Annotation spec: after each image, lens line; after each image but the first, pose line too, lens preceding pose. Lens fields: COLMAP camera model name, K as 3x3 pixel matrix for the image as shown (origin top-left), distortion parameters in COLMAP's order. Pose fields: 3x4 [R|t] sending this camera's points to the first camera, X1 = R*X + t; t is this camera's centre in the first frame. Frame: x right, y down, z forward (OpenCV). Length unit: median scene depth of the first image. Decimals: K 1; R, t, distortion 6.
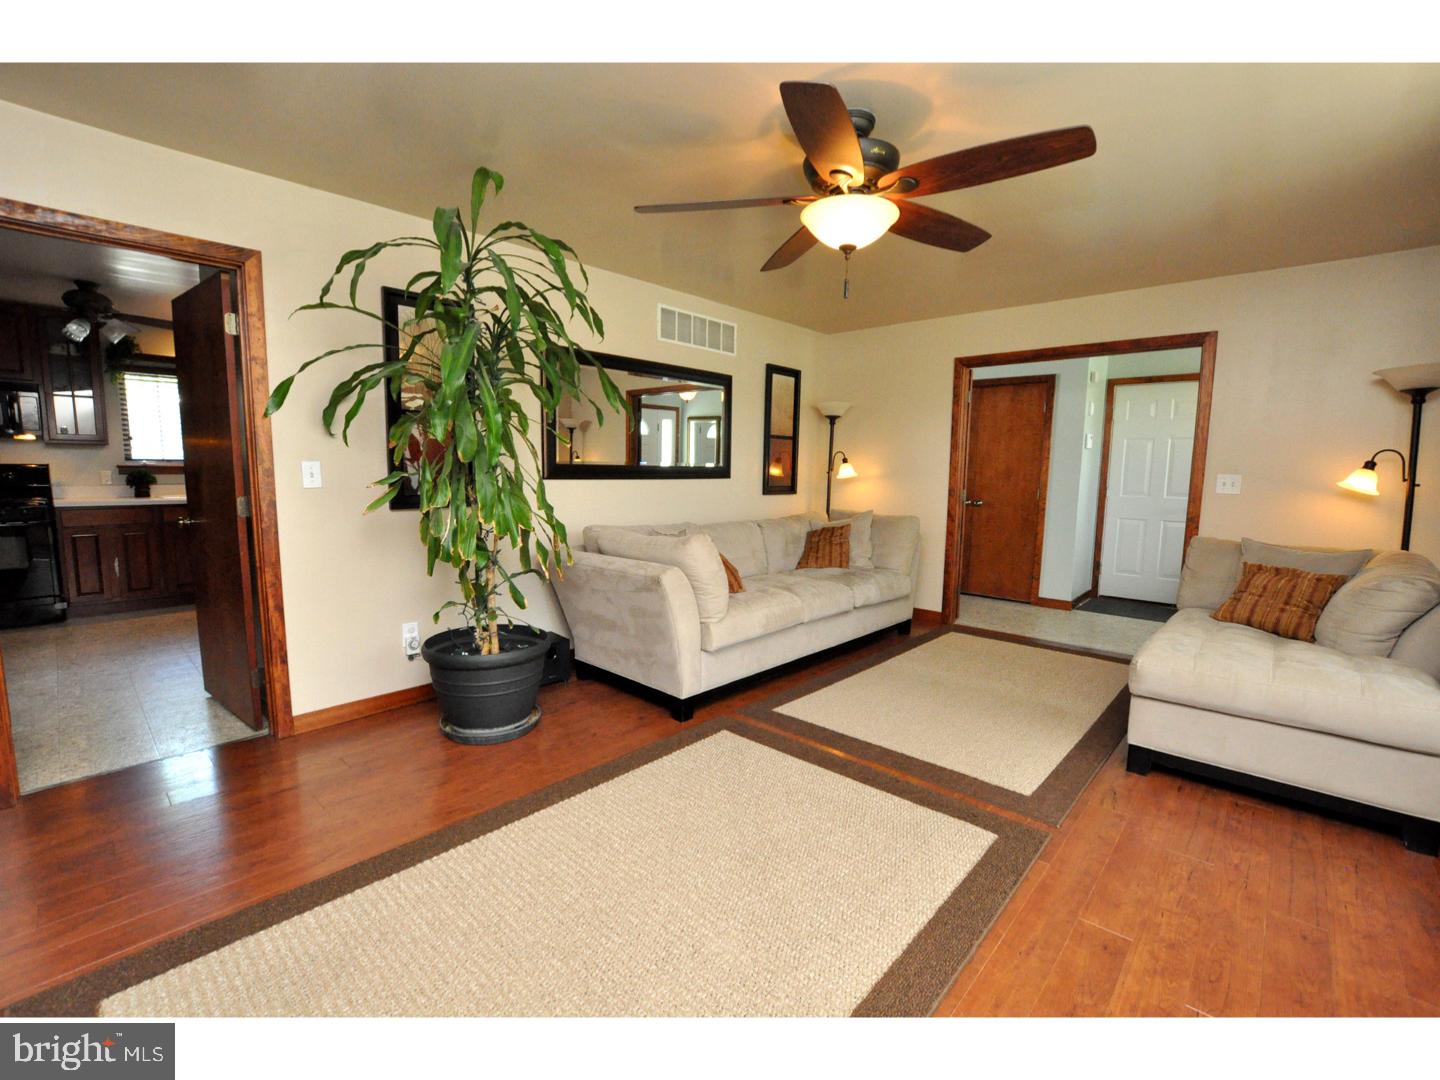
lens RADIAL K [[634.0, 0, 720.2], [0, 634.0, 545.5], [0, 0, 1]] dist [-0.032656, 0.004959]
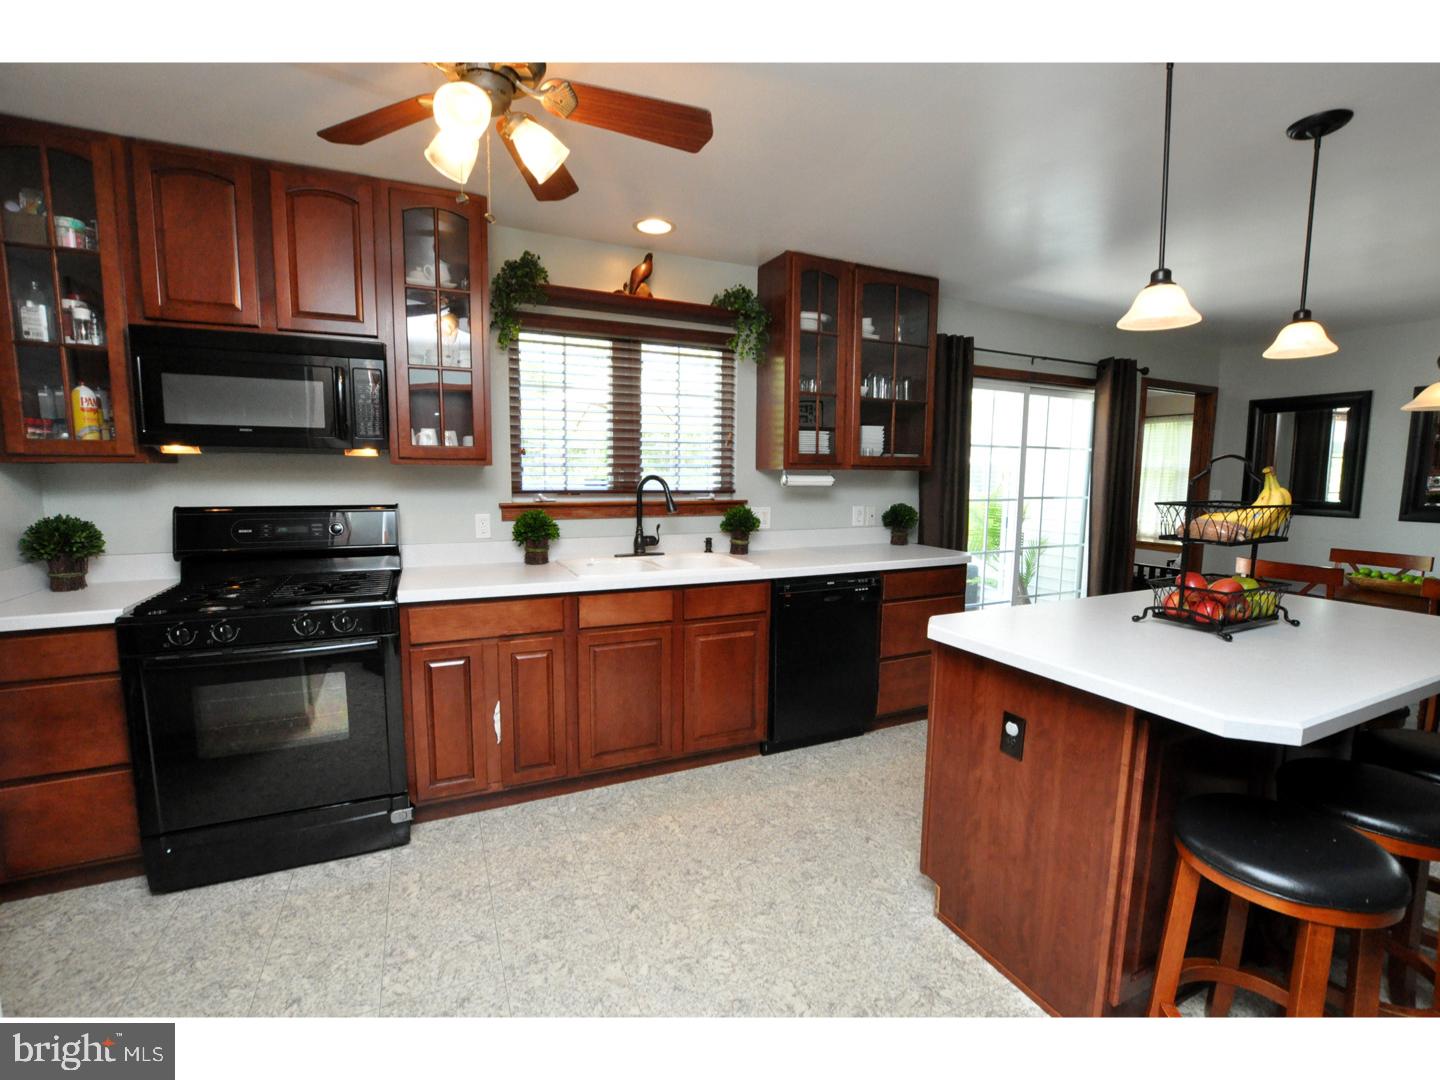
lens RADIAL K [[649.9, 0, 720.0], [0, 649.9, 540.0], [0, 0, 1]] dist [-0.001676, -0.000091]
pose [[0.921807, 0.037258, -0.385854, -0.598774], [-0.043576, 0.999021, -0.007638, -0.104623], [0.385192, 0.023855, 0.922528, 0.568983]]
